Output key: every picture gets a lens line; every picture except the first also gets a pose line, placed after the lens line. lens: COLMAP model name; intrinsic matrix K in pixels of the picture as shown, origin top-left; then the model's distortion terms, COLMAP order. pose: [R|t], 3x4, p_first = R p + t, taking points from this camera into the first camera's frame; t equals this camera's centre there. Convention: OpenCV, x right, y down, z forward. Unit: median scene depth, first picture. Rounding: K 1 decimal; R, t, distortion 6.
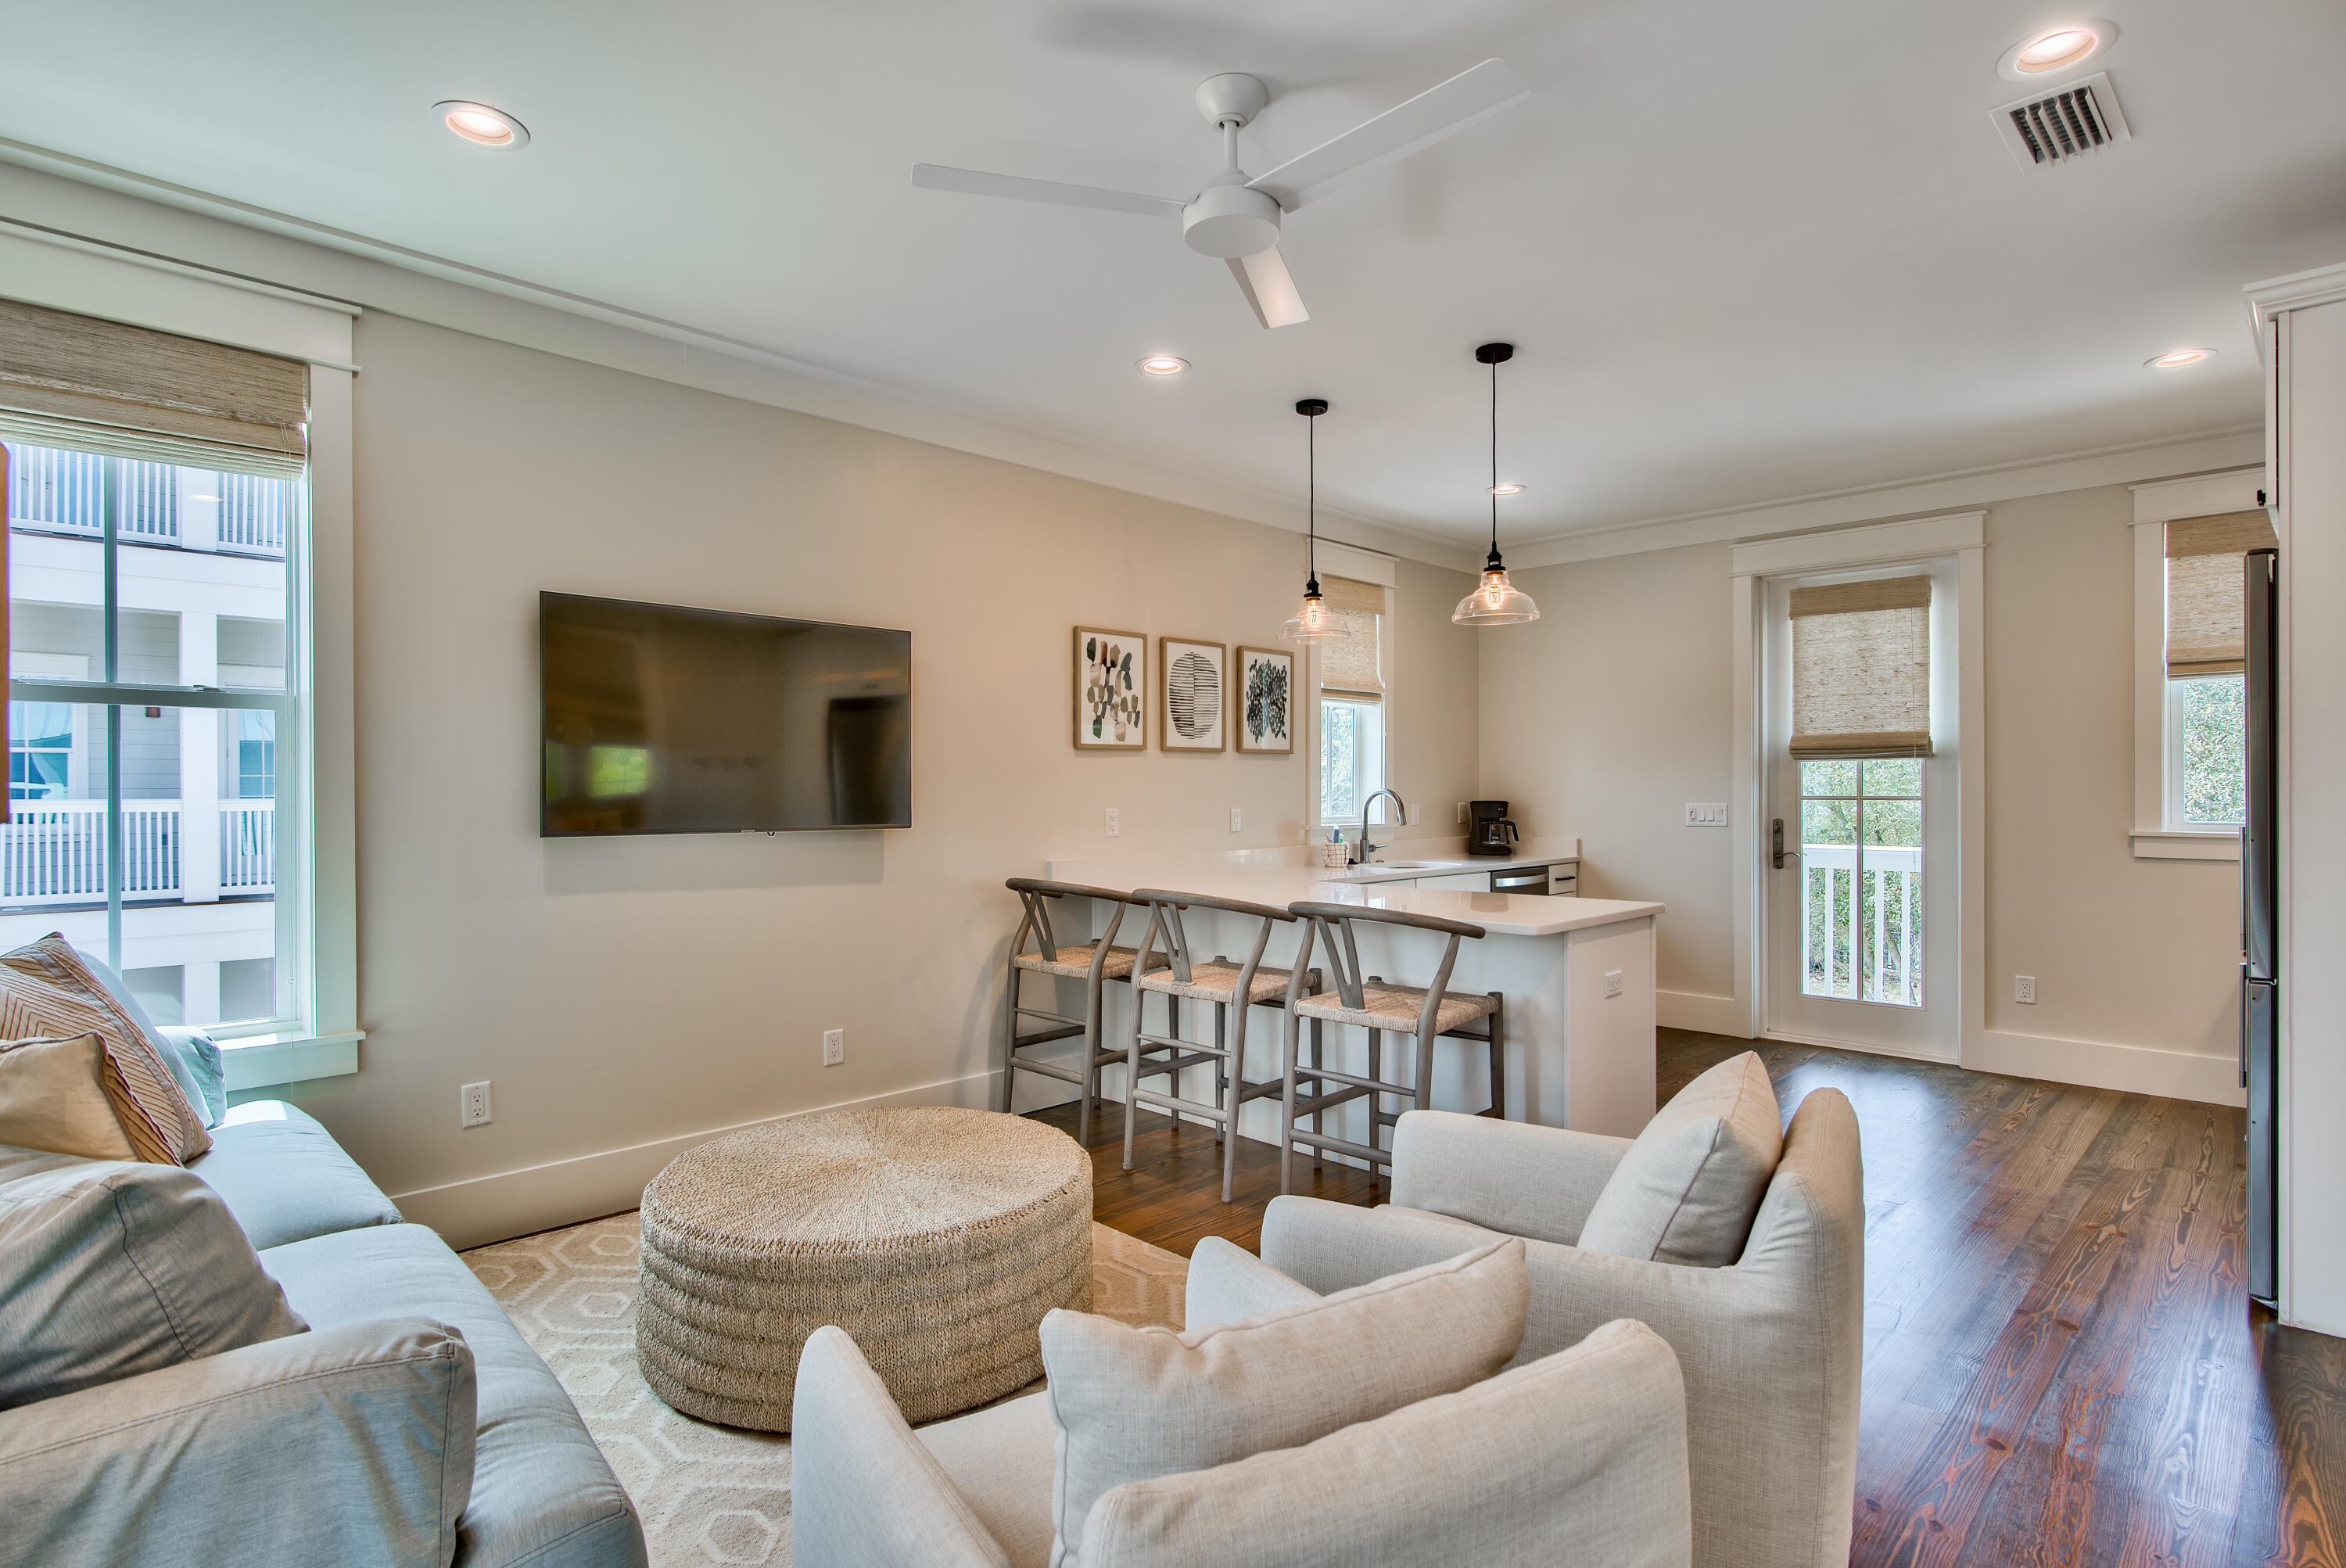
lens RADIAL K [[1157.9, 0, 1173.9], [0, 1157.9, 783.1], [0, 0, 1]] dist [-0.002963, -0.000116]
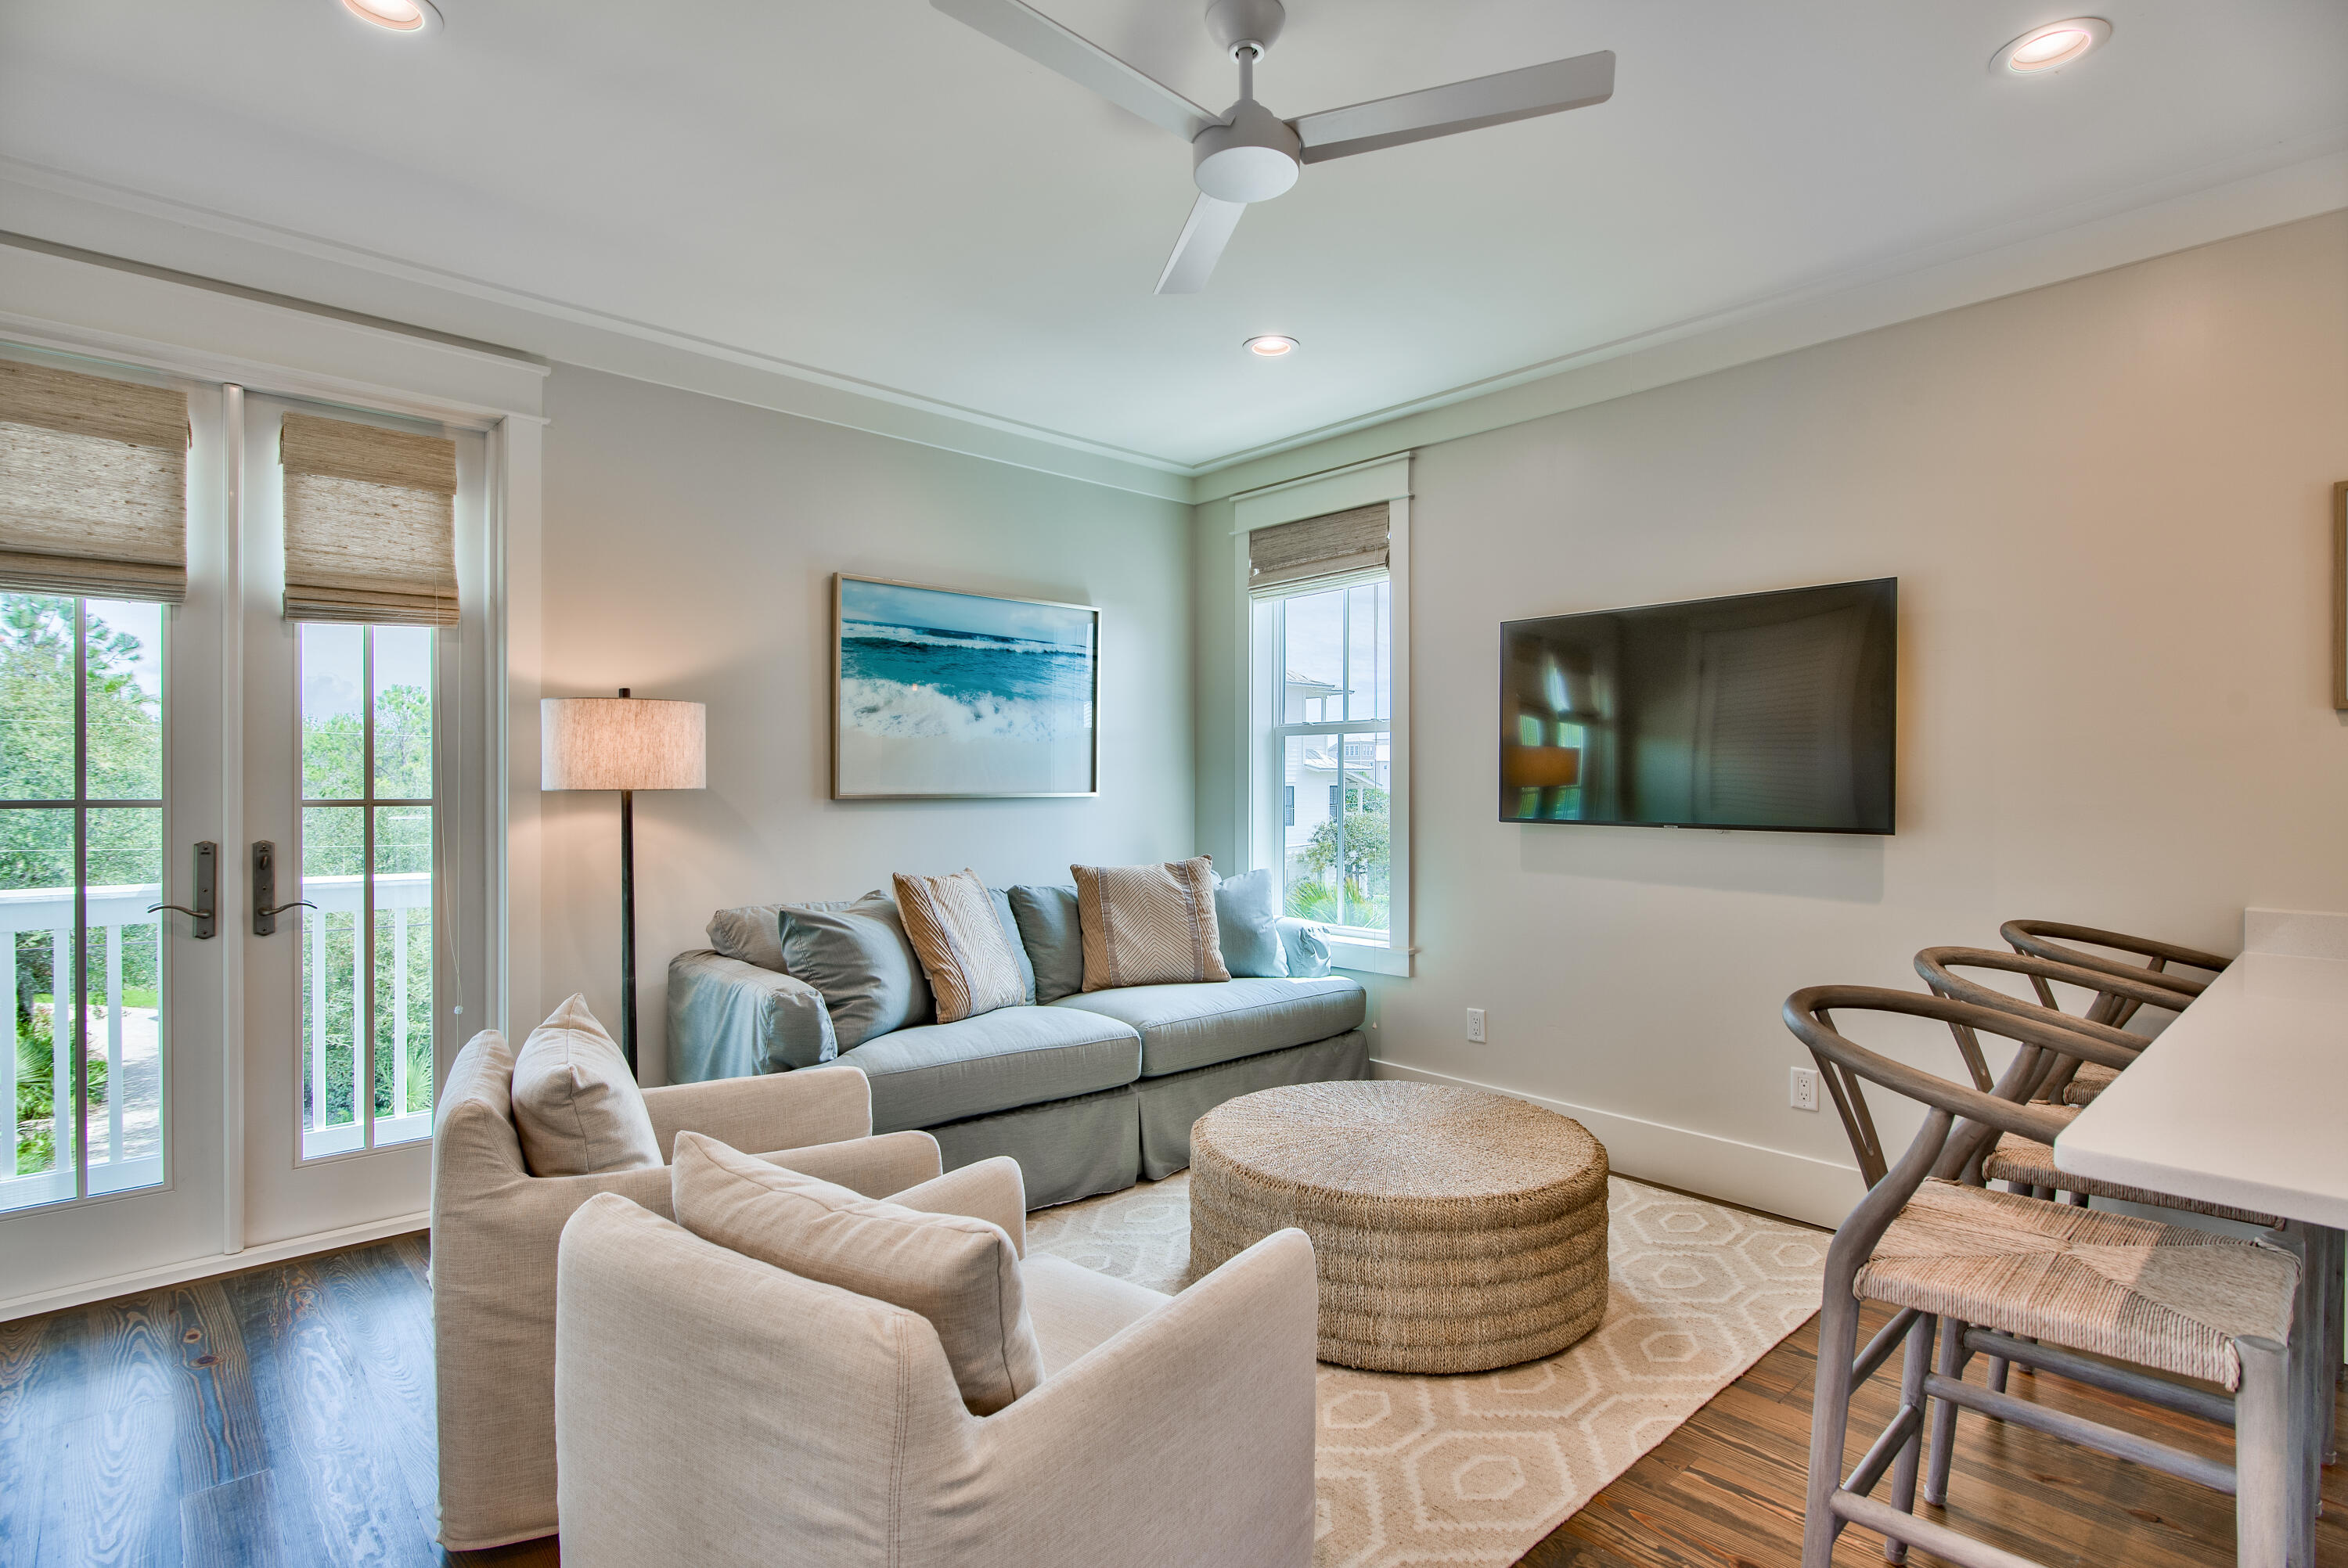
lens RADIAL K [[1158.7, 0, 1174.4], [0, 1158.7, 780.9], [0, 0, 1]] dist [-0.002963, -0.000116]
pose [[-0.009113, 0.008044, -0.999926, 0.769674], [-0.001079, 0.999967, 0.008054, -0.005676], [0.999958, 0.001152, -0.009104, 0.725658]]
